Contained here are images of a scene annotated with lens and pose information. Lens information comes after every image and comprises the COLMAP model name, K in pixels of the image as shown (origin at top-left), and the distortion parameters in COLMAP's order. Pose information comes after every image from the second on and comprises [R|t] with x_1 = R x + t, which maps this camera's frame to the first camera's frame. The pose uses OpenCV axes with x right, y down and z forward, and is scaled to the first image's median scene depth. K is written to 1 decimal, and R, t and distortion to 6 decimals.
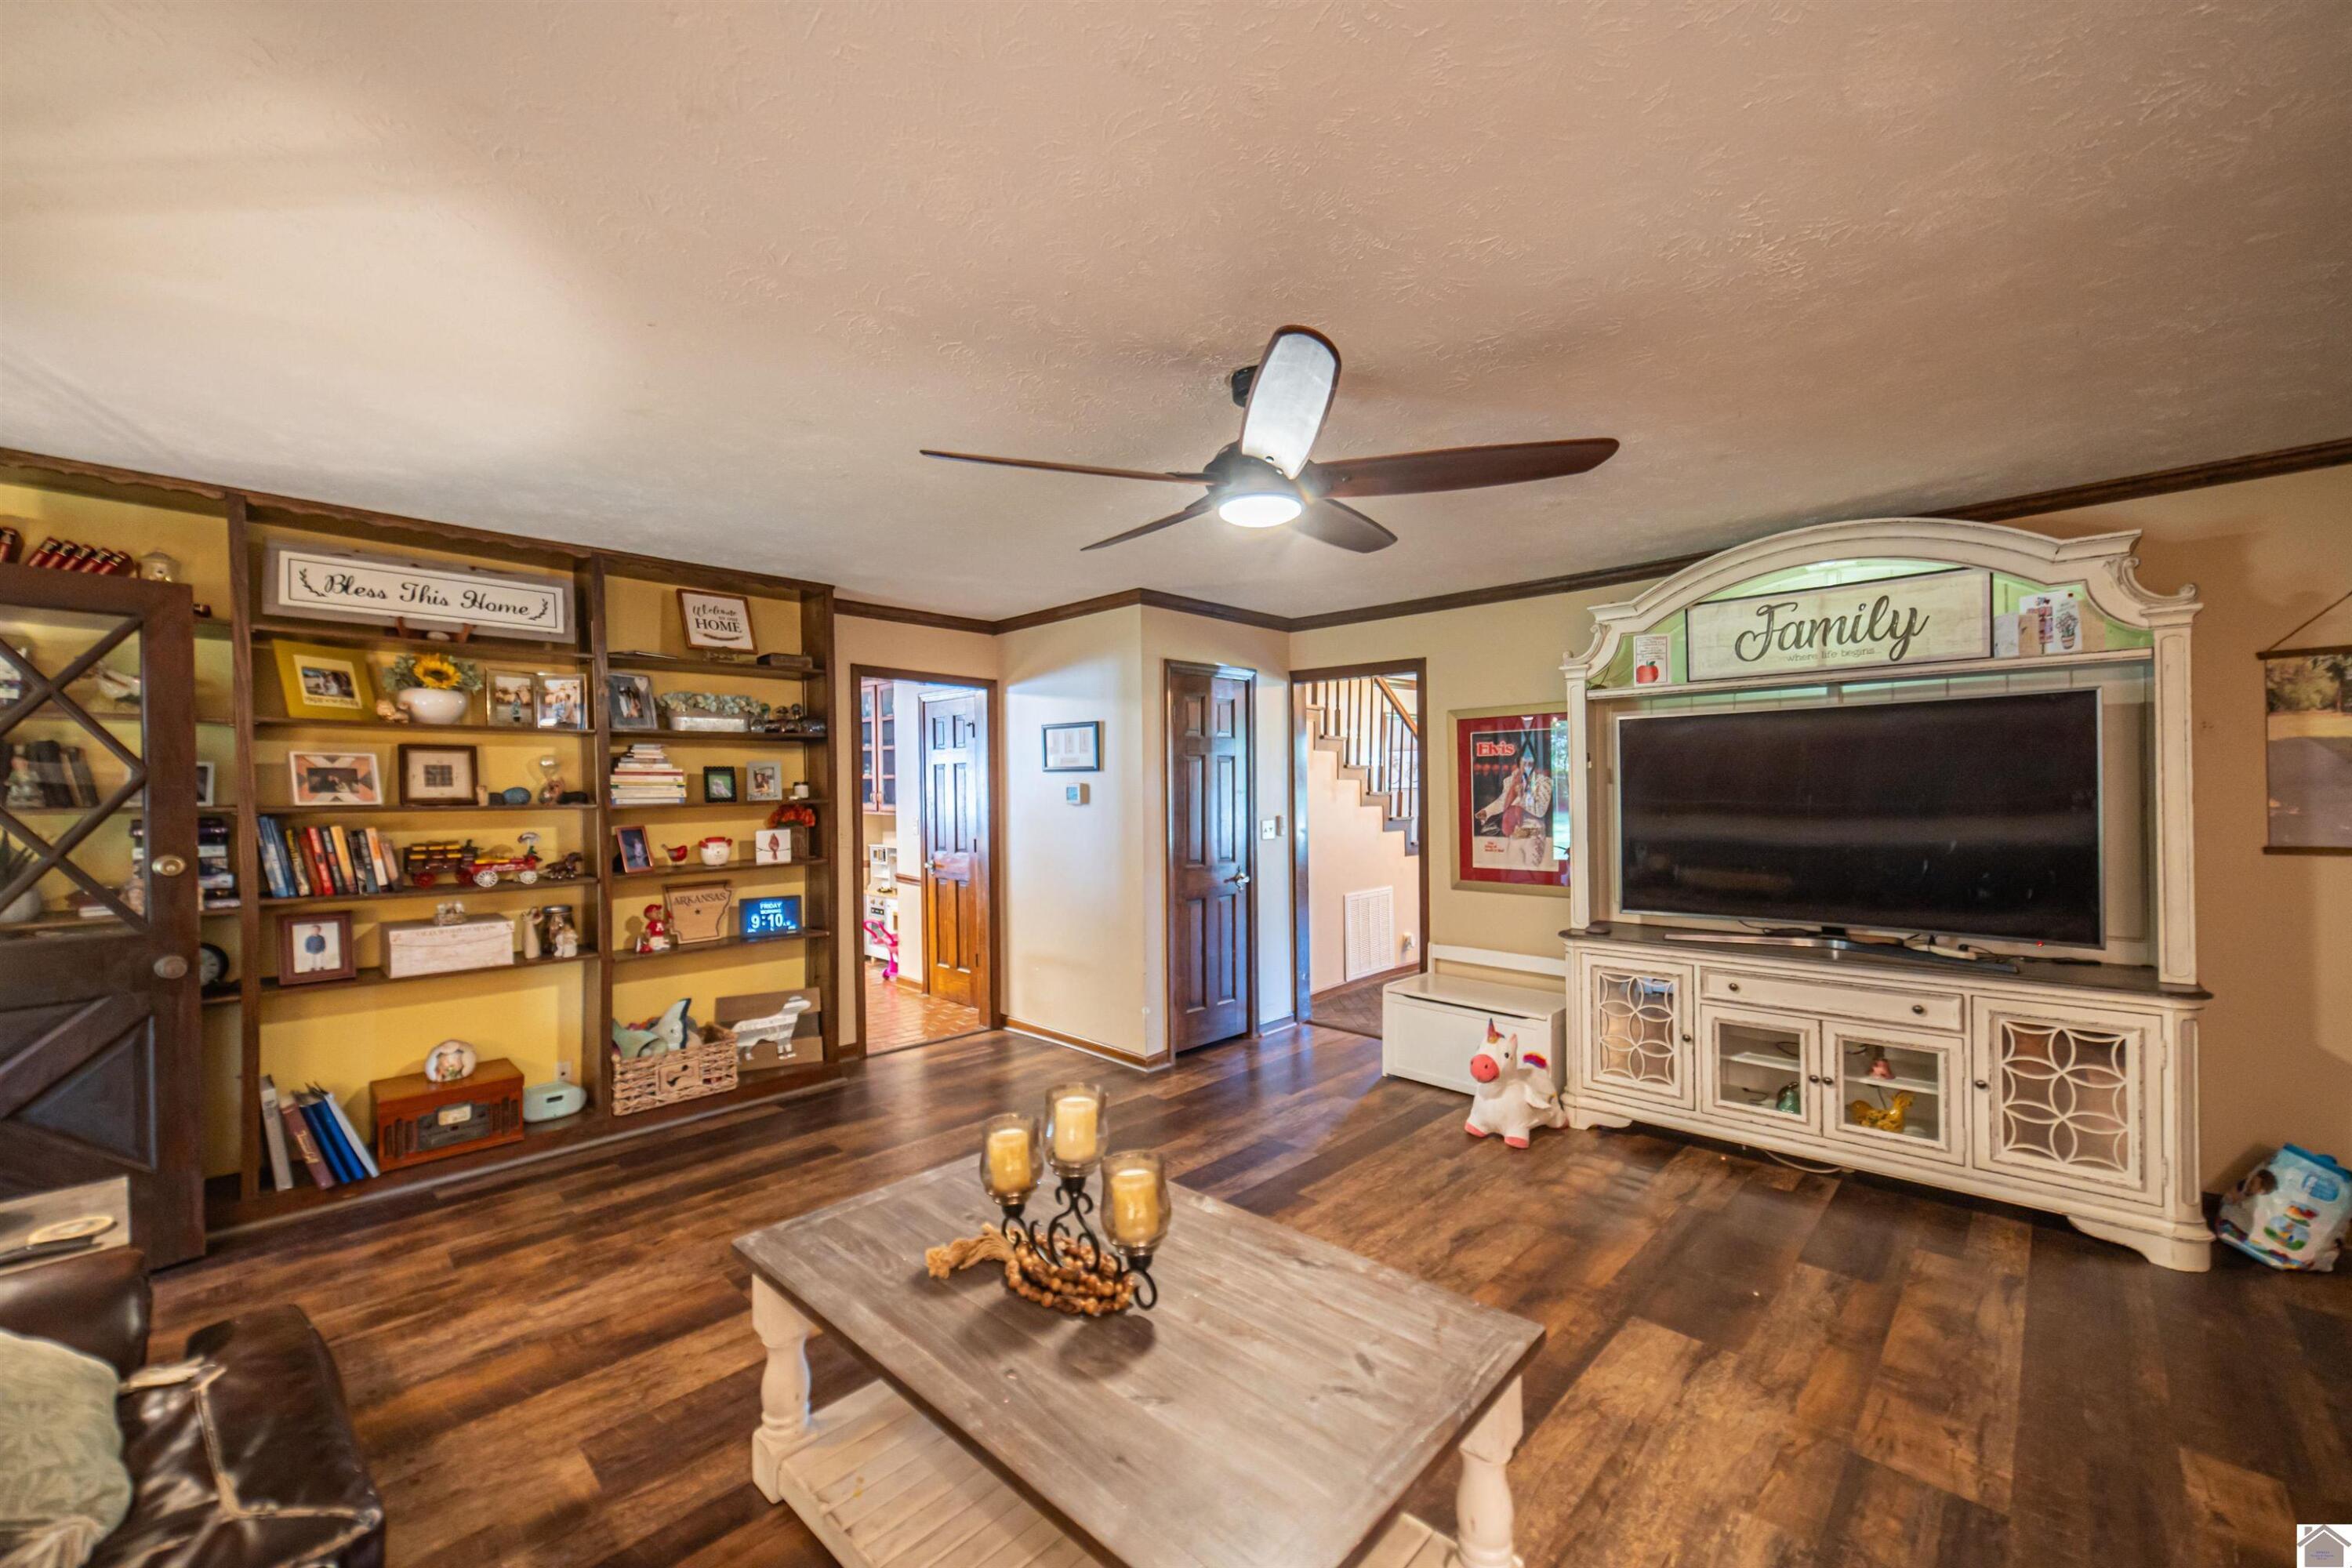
lens RADIAL K [[931.8, 0, 1176.0], [0, 931.8, 784.0], [0, 0, 1]] dist [-0.001486, 0.000015]
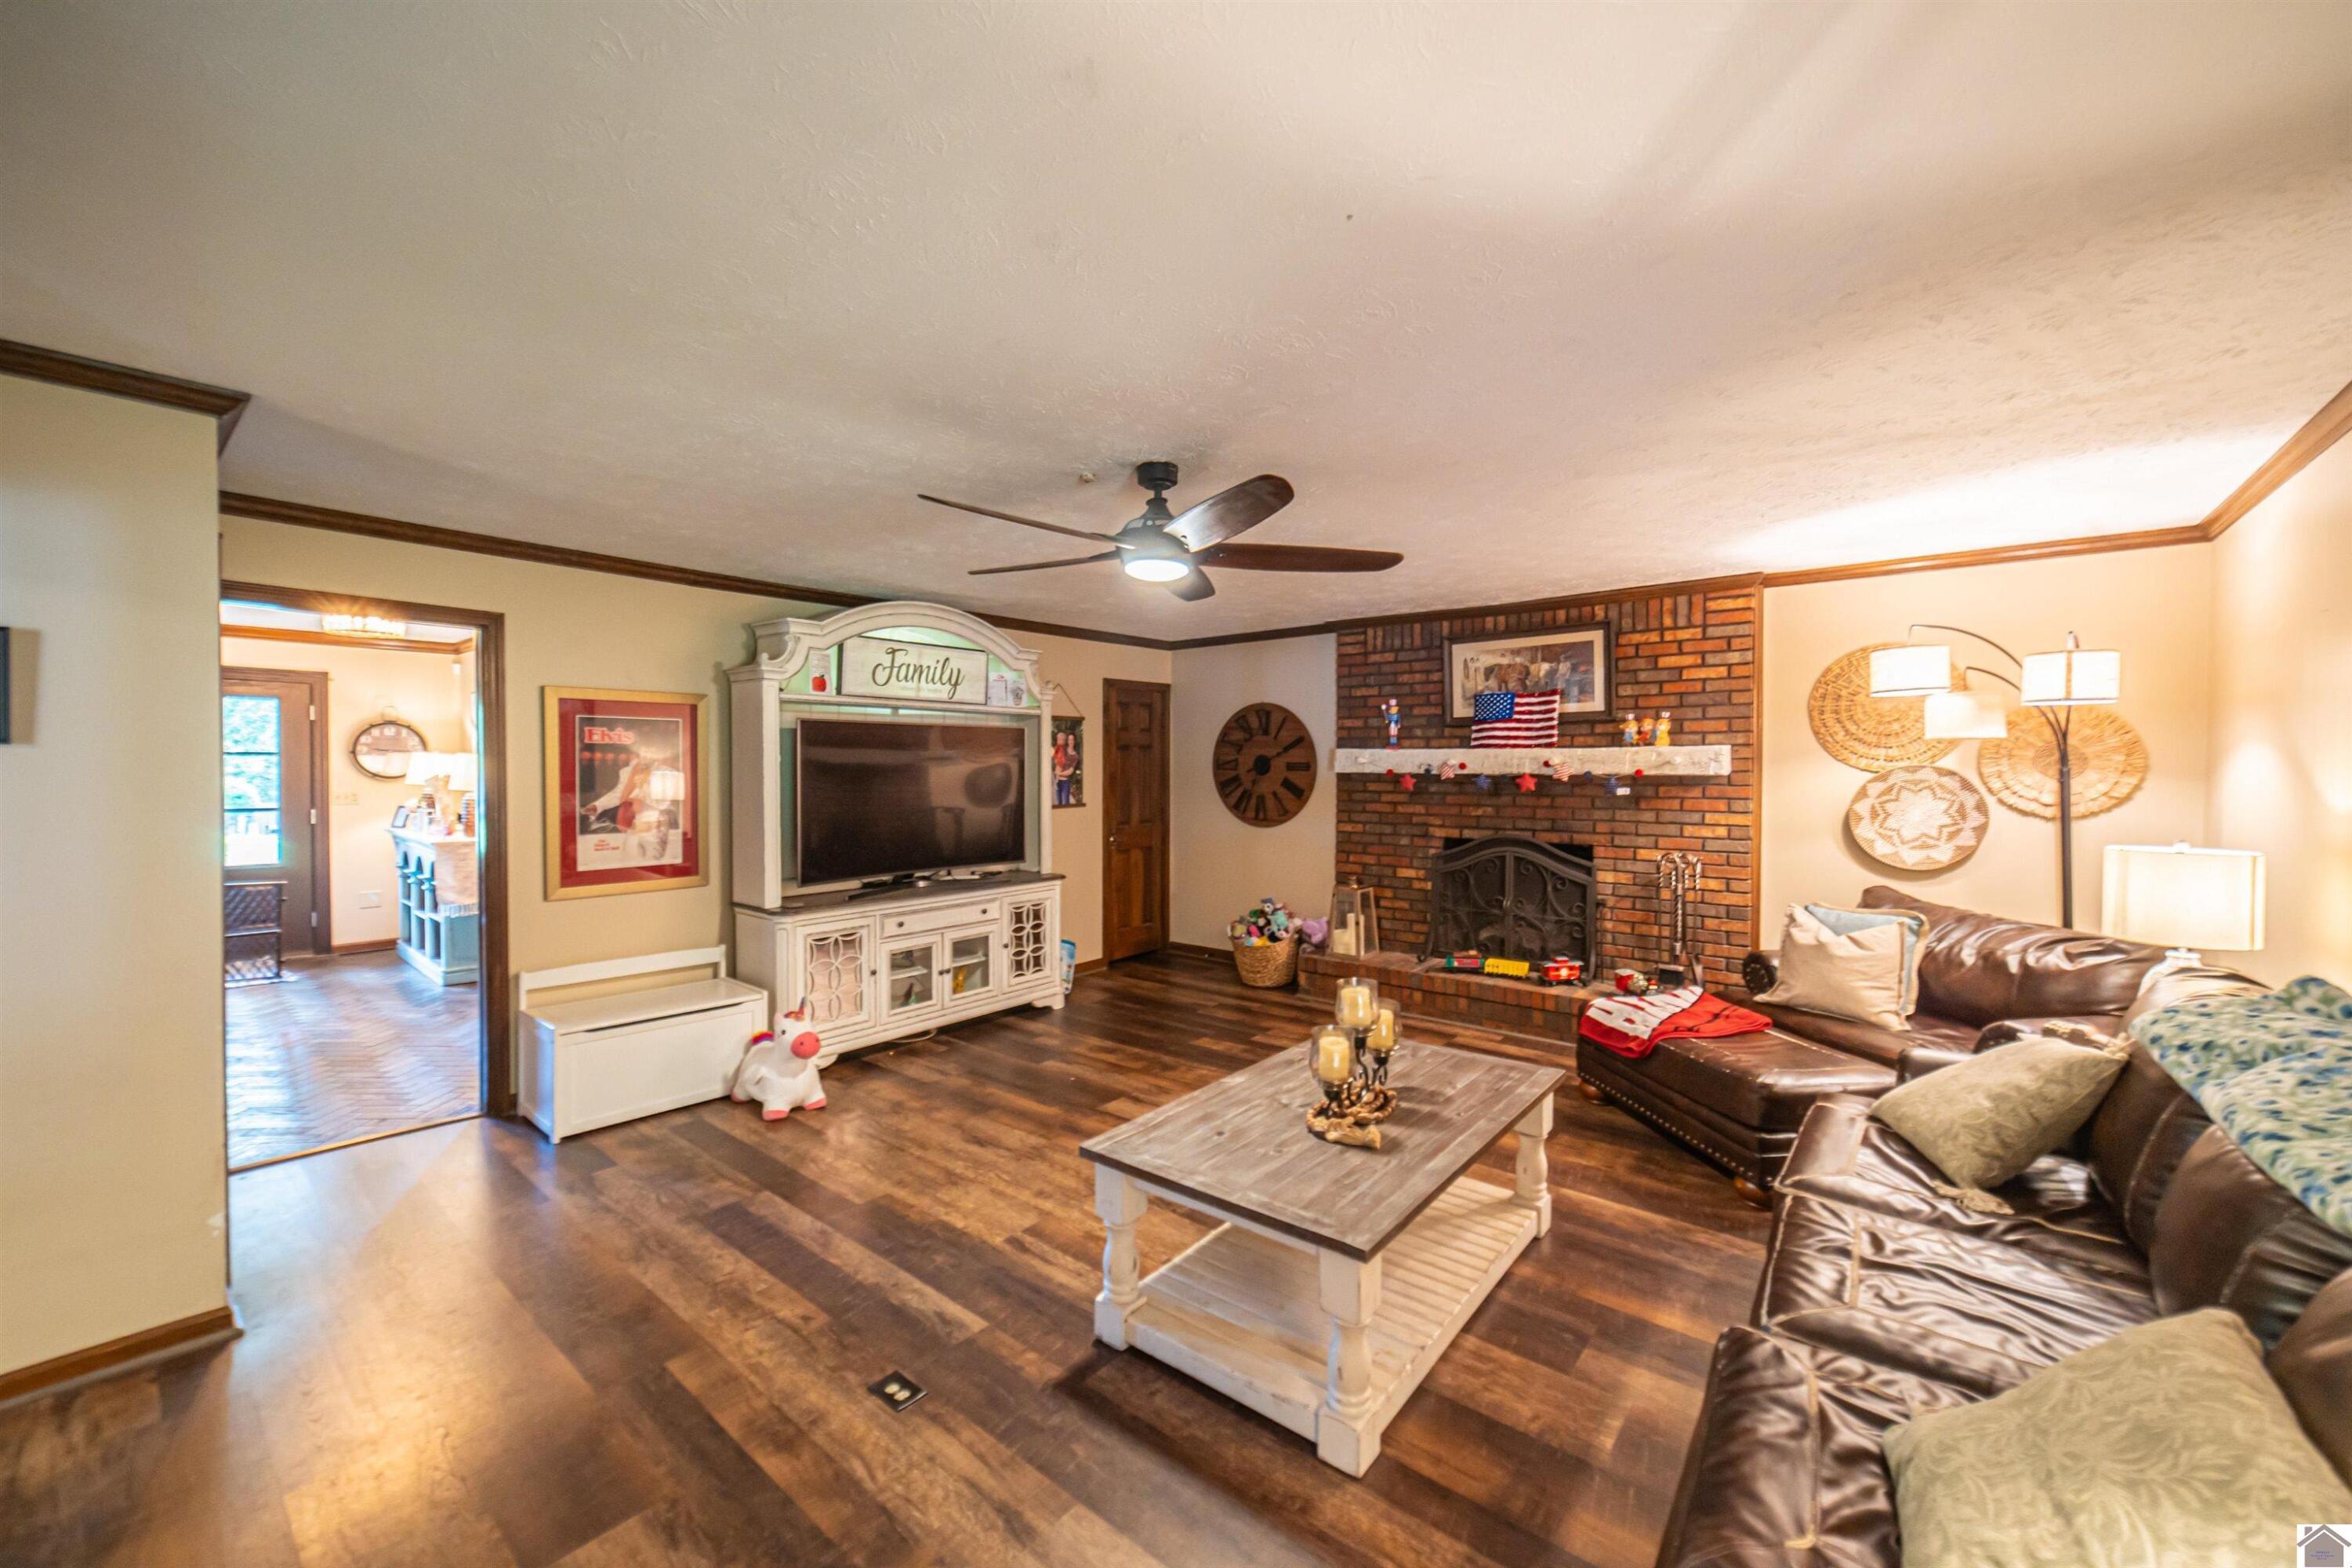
lens RADIAL K [[904.7, 0, 1185.2], [0, 904.7, 785.6], [0, 0, 1]] dist [-0.001782, -0.000045]
pose [[-0.088528, -0.008112, 0.996041, -0.793088], [-0.005545, 0.999955, 0.007651, 0.000942], [-0.996058, -0.004845, -0.088569, 0.725681]]
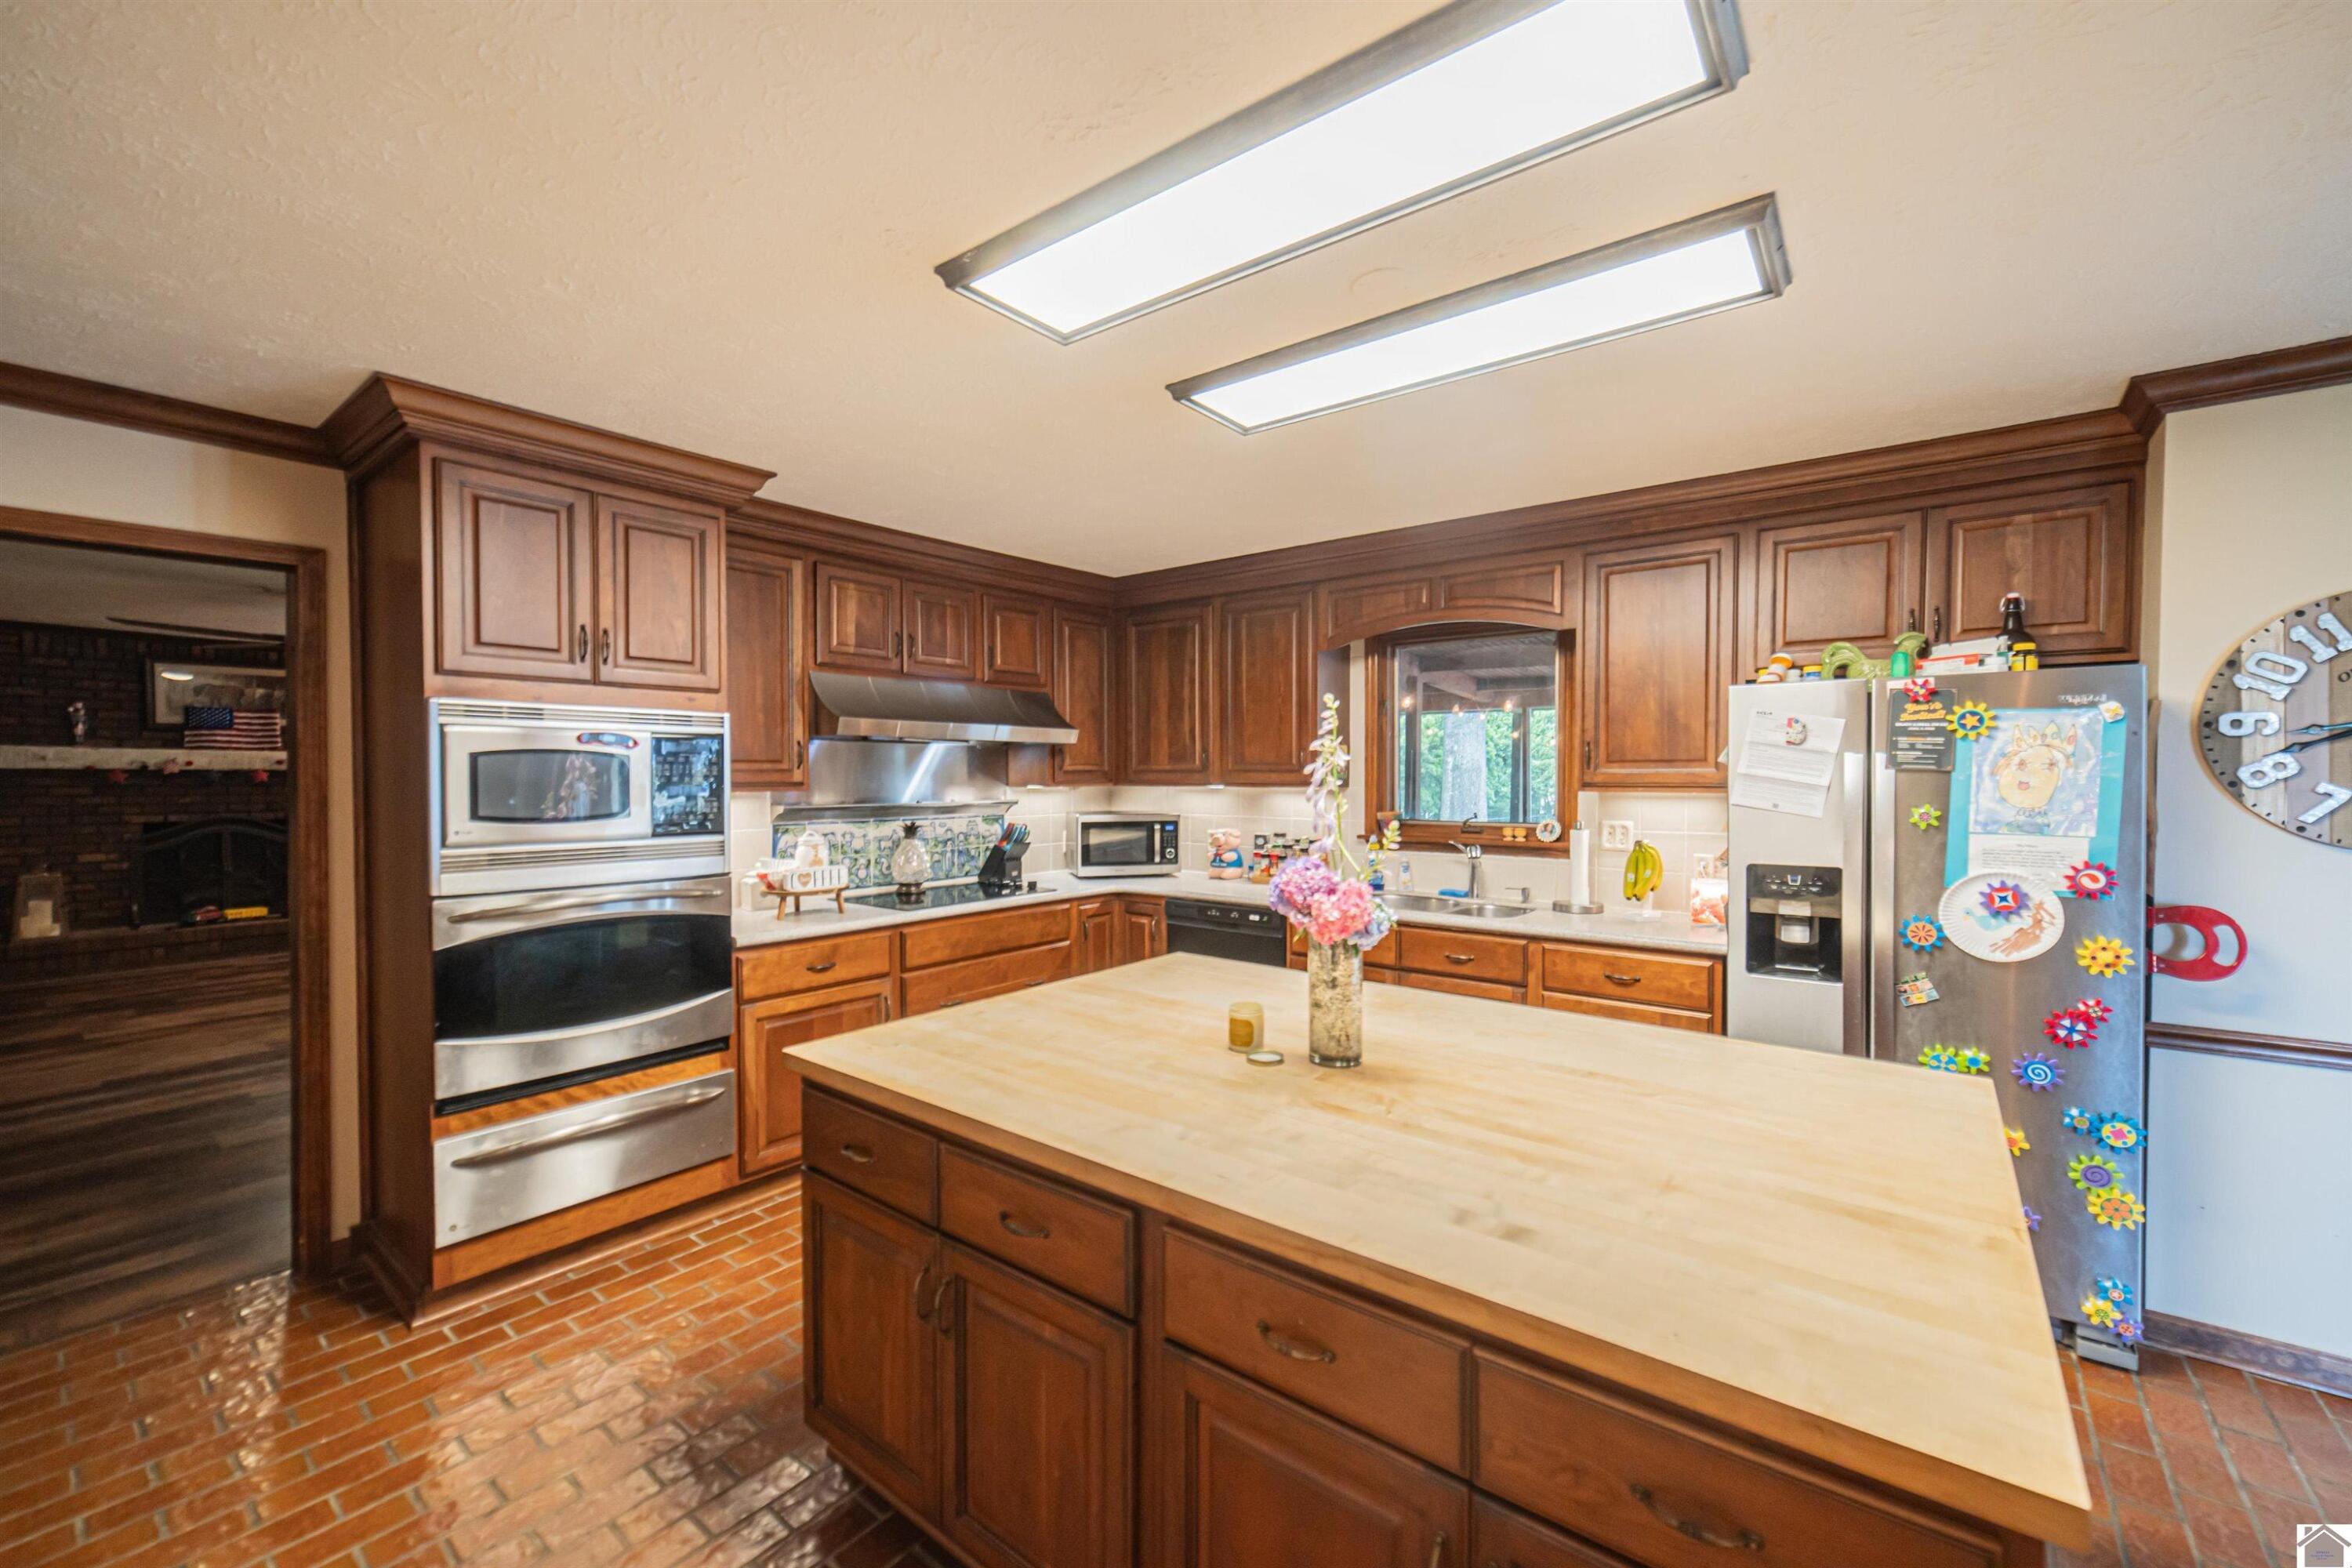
lens RADIAL K [[944.5, 0, 1218.6], [0, 944.5, 792.3], [0, 0, 1]] dist [-0.001406, -0.000067]
pose [[-0.991551, 0.007541, -0.129500, -1.237154], [0.005038, 0.999794, 0.019645, 0.010625], [0.129621, 0.018827, -0.991385, 2.440785]]
